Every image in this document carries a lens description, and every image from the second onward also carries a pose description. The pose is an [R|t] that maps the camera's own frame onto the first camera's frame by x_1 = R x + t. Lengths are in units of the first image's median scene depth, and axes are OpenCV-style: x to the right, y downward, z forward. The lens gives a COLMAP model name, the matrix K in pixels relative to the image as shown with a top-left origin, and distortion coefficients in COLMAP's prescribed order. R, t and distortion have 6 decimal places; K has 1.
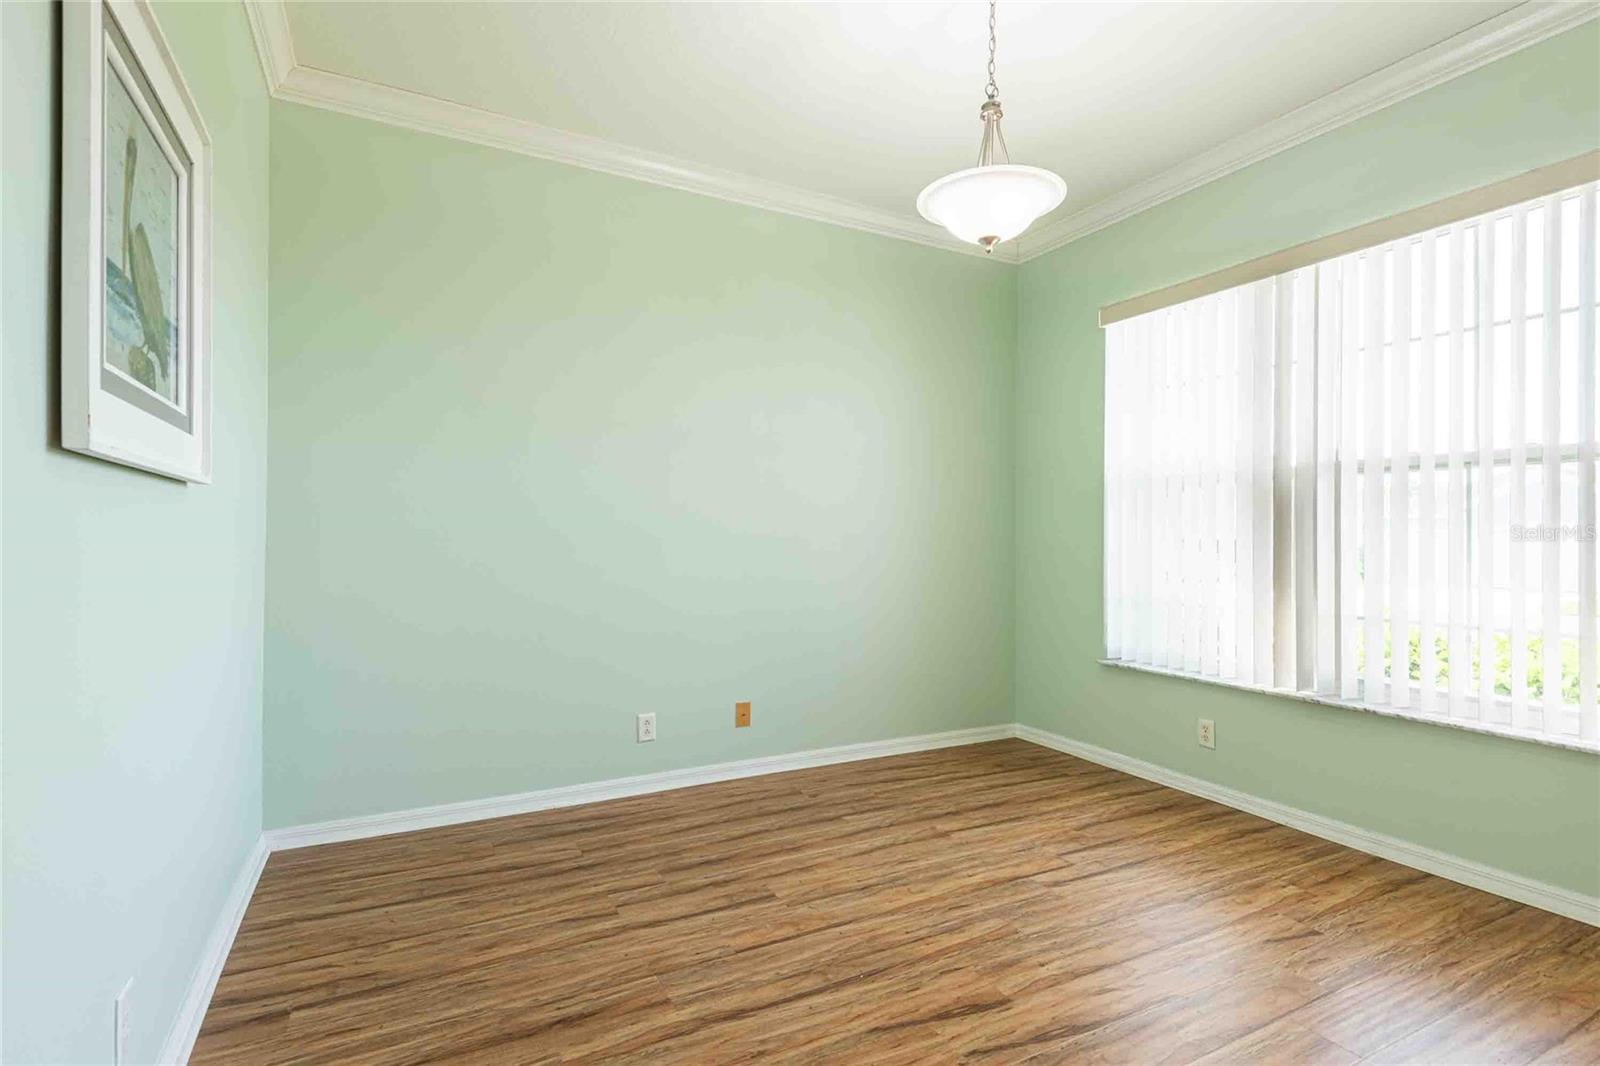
lens RADIAL K [[727.0, 0, 809.7], [0, 727.0, 509.2], [0, 0, 1]] dist [0.037442, -0.021323]
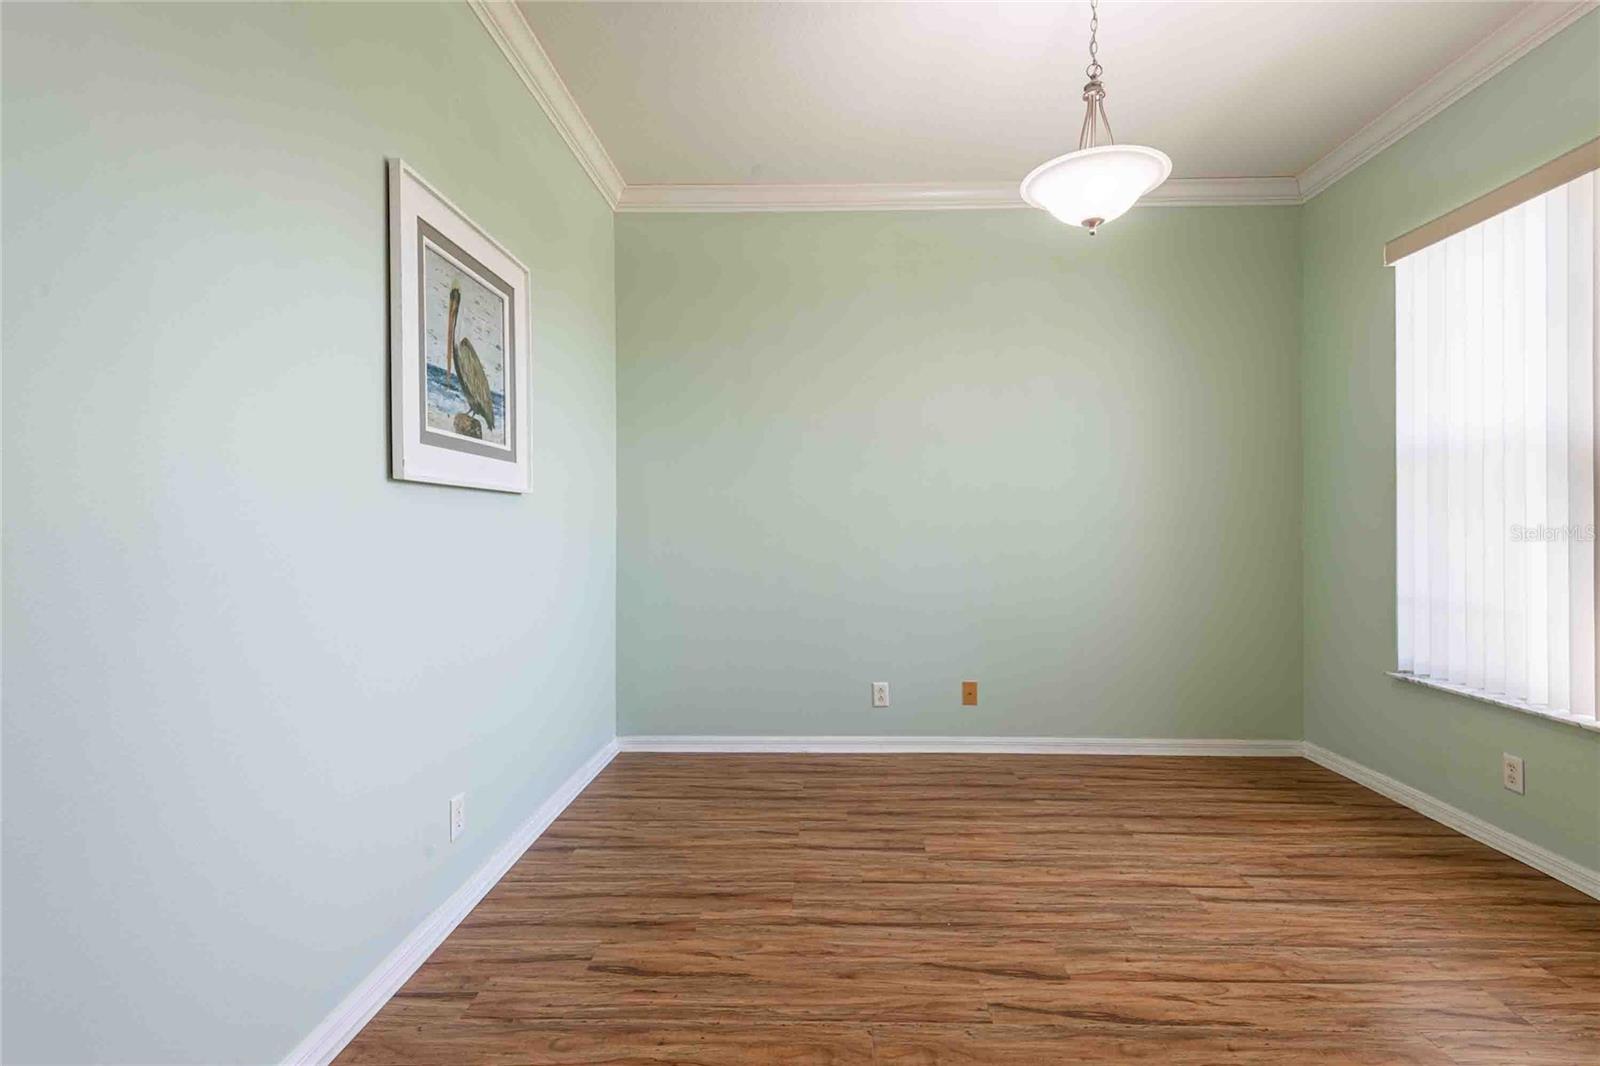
lens RADIAL K [[707.7, 0, 802.7], [0, 707.7, 498.7], [0, 0, 1]] dist [0.034596, -0.018088]
pose [[0.879543, -0.025027, -0.475161, 0.297098], [0.024711, 0.999671, -0.006911, 0.001357], [0.475177, -0.005664, 0.879872, -0.029363]]
